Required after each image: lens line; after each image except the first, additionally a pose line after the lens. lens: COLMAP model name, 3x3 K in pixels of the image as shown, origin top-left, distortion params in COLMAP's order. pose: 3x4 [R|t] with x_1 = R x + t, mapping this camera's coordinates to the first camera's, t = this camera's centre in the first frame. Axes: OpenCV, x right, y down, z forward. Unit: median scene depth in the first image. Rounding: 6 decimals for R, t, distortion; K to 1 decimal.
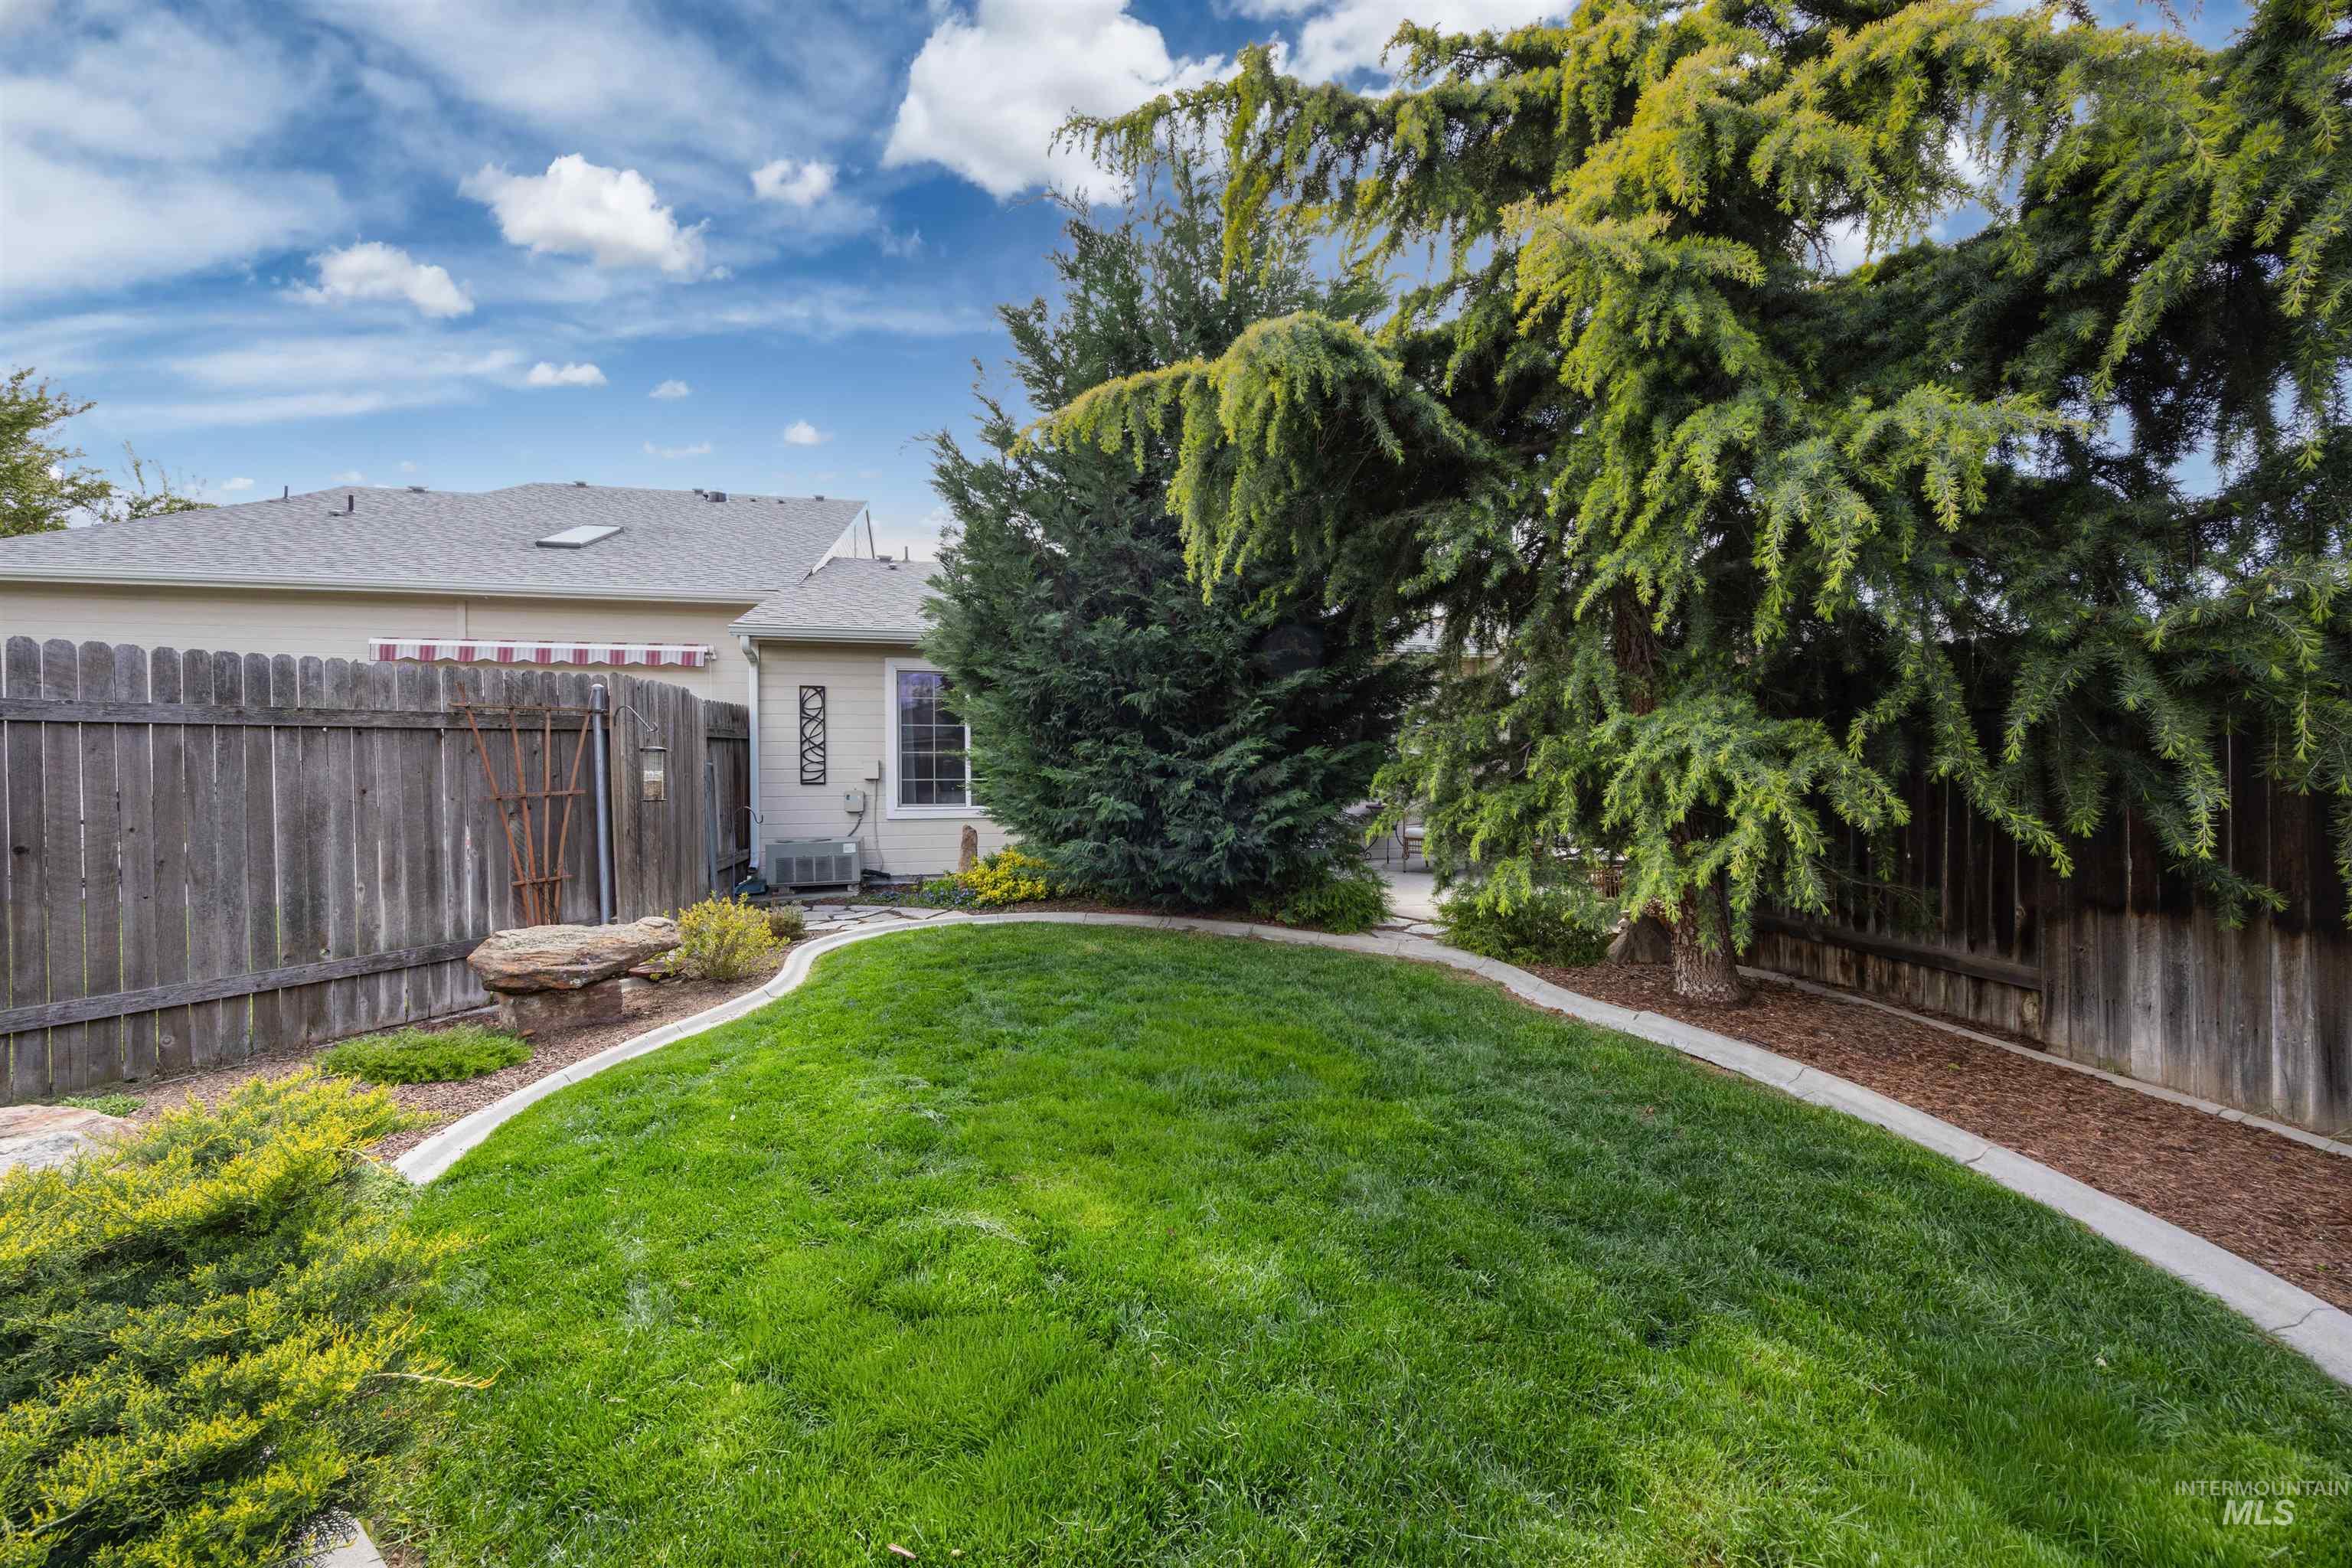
lens RADIAL K [[891.5, 0, 1169.9], [0, 891.5, 780.9], [0, 0, 1]] dist [-0.000982, 0.000117]
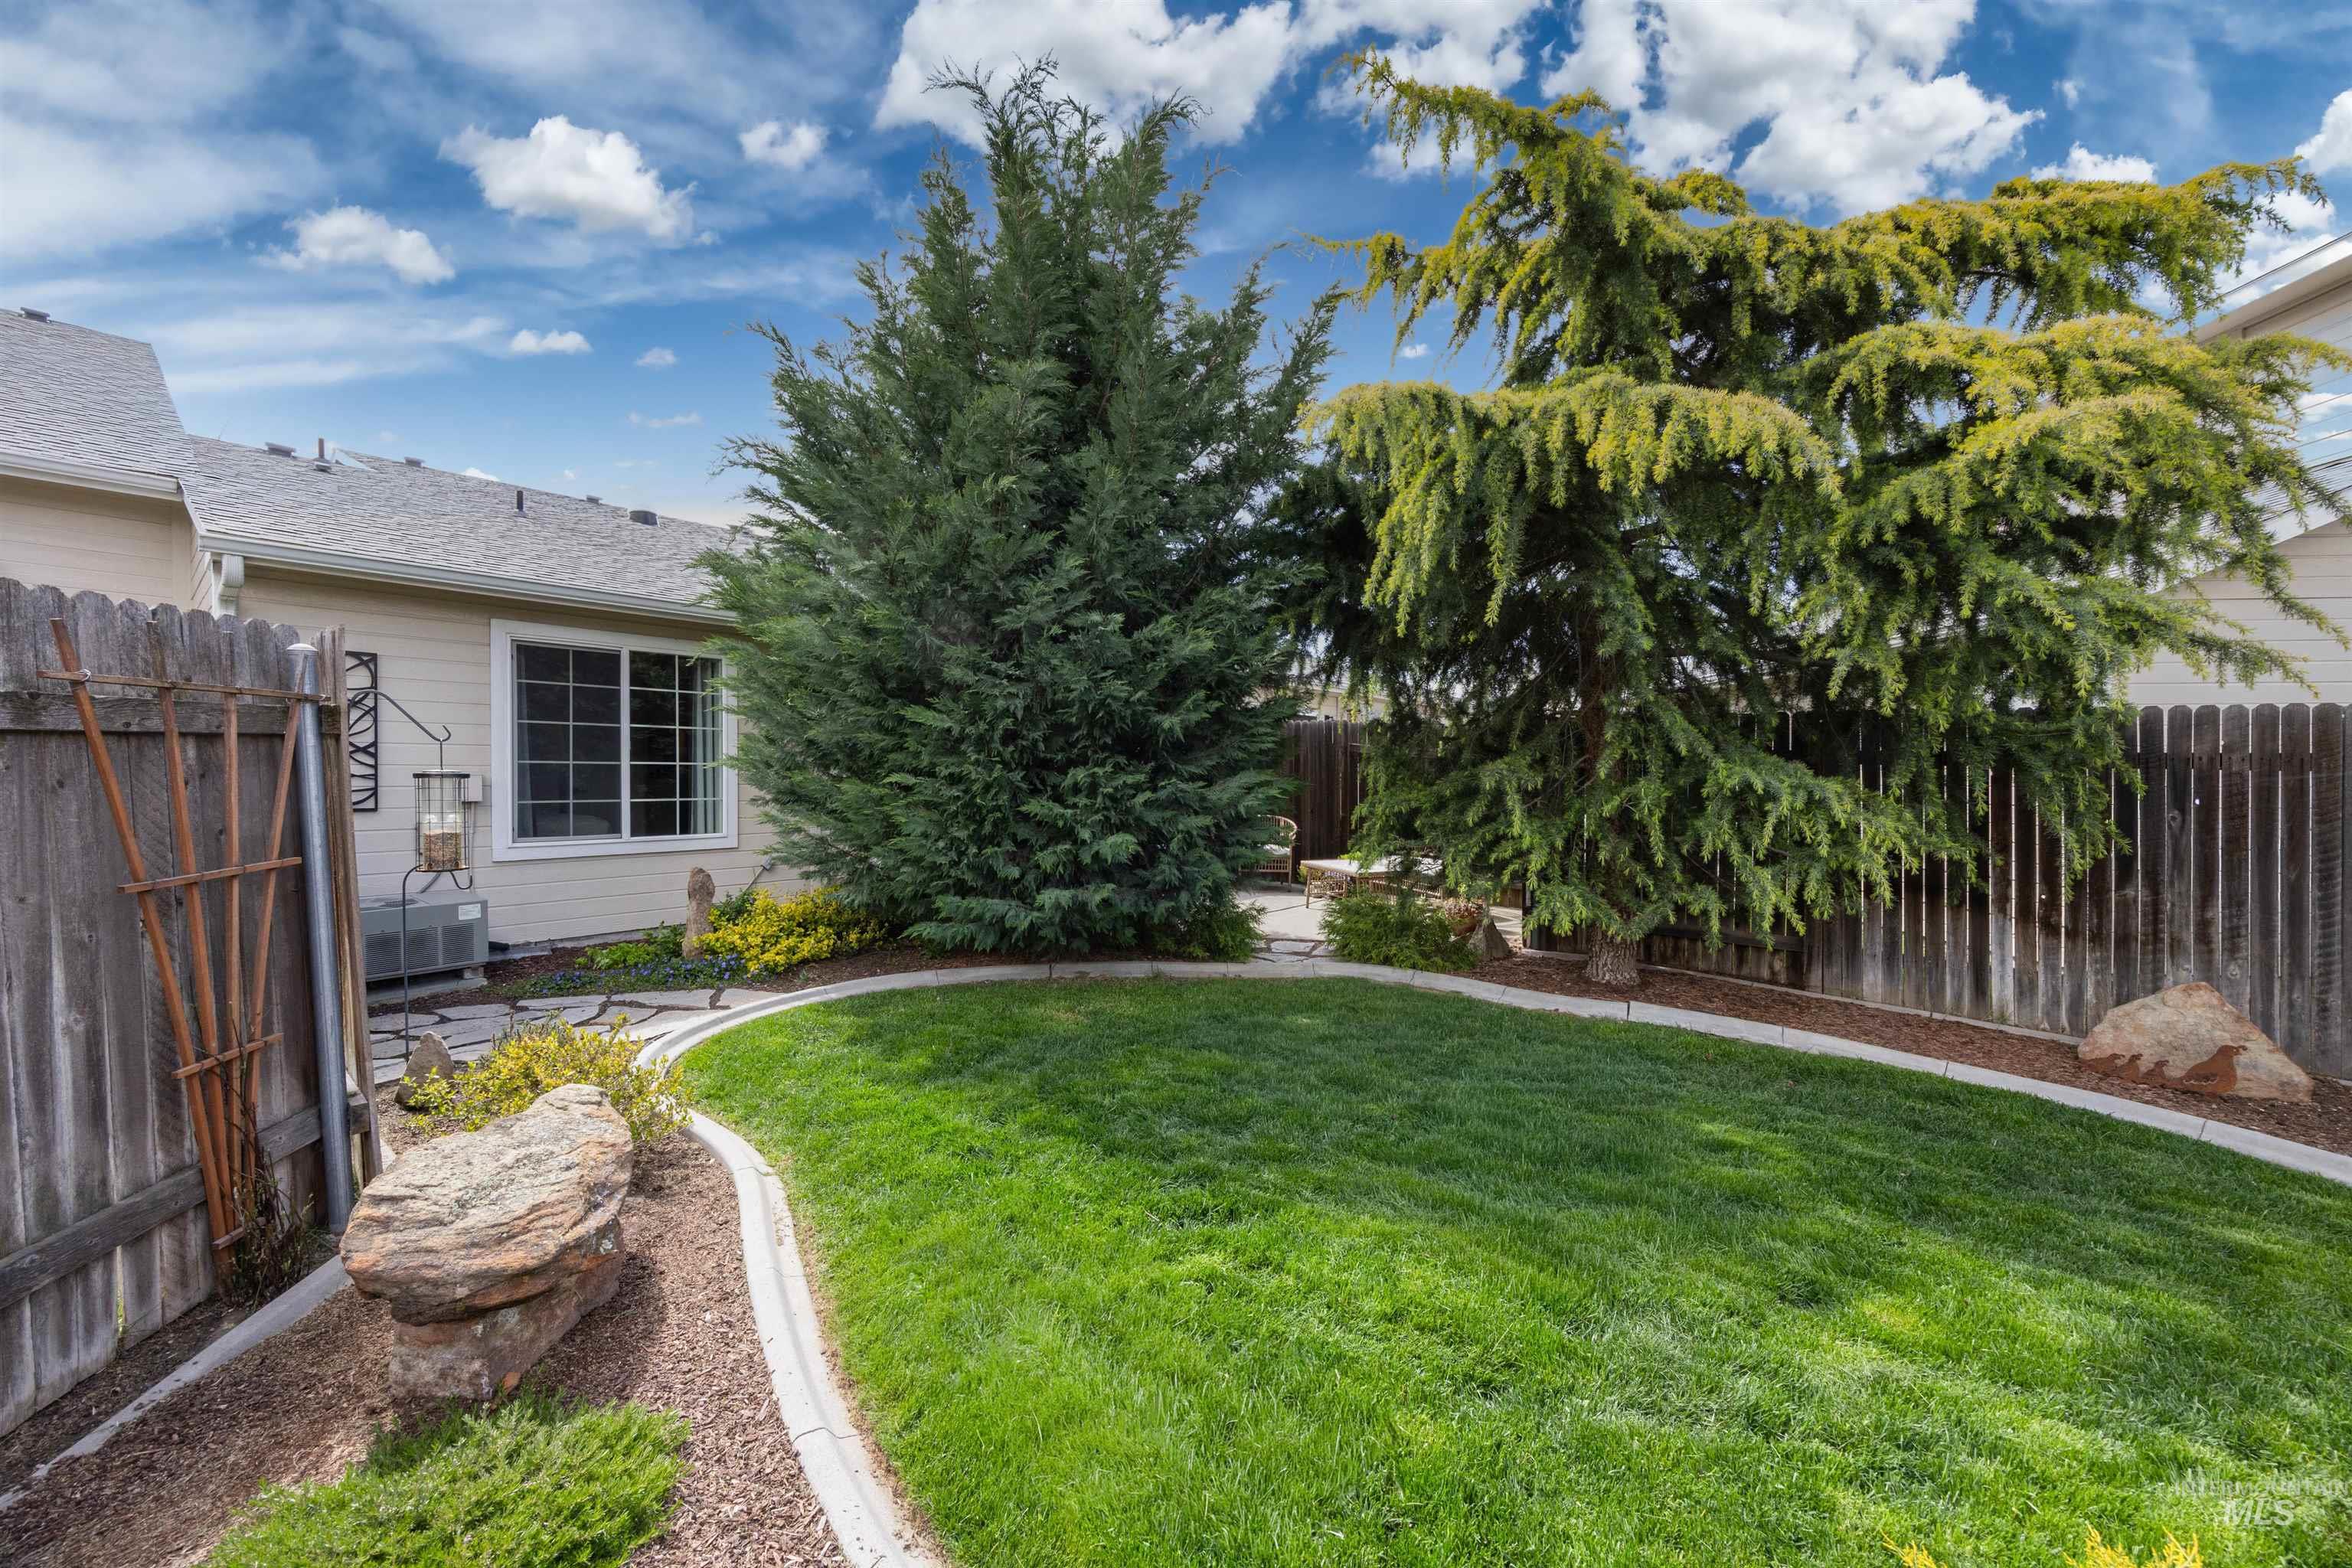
lens RADIAL K [[891.5, 0, 1169.9], [0, 891.5, 780.9], [0, 0, 1]] dist [-0.000982, 0.000117]
pose [[0.806392, 0.001617, 0.591380, -0.381165], [-0.002234, 0.999997, 0.000312, -0.023234], [-0.591378, -0.001573, 0.806393, 0.212390]]
